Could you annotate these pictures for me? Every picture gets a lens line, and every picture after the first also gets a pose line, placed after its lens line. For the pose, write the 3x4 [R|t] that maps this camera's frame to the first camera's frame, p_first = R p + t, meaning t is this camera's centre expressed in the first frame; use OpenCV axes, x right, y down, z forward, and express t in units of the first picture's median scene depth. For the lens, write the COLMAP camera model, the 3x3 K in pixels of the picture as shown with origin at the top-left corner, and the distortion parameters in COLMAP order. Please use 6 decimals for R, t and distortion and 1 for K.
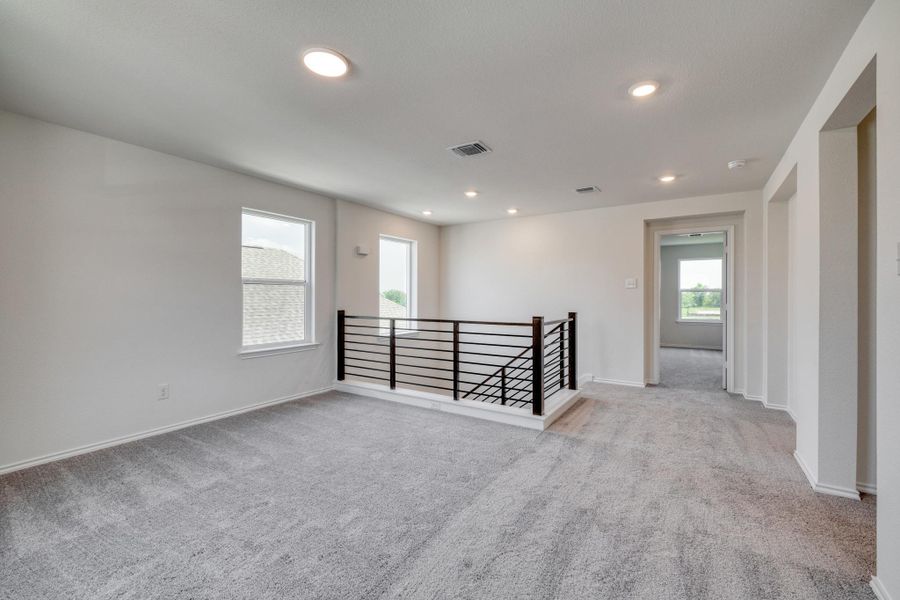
lens RADIAL K [[388.4, 0, 451.8], [0, 388.4, 297.7], [0, 0, 1]] dist [0.001591, 0.000198]
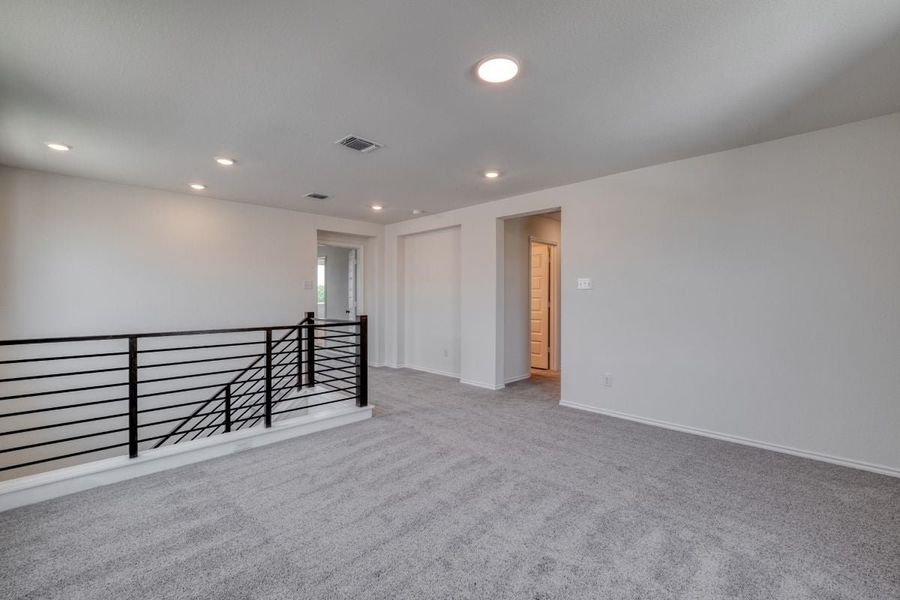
lens RADIAL K [[388.4, 0, 451.6], [0, 388.4, 299.3], [0, 0, 1]] dist [0.001591, 0.000198]
pose [[0.211044, -0.003750, 0.977469, -0.561892], [0.004568, 0.999986, 0.002850, 0.000965], [-0.977466, 0.003864, 0.211058, 0.379700]]
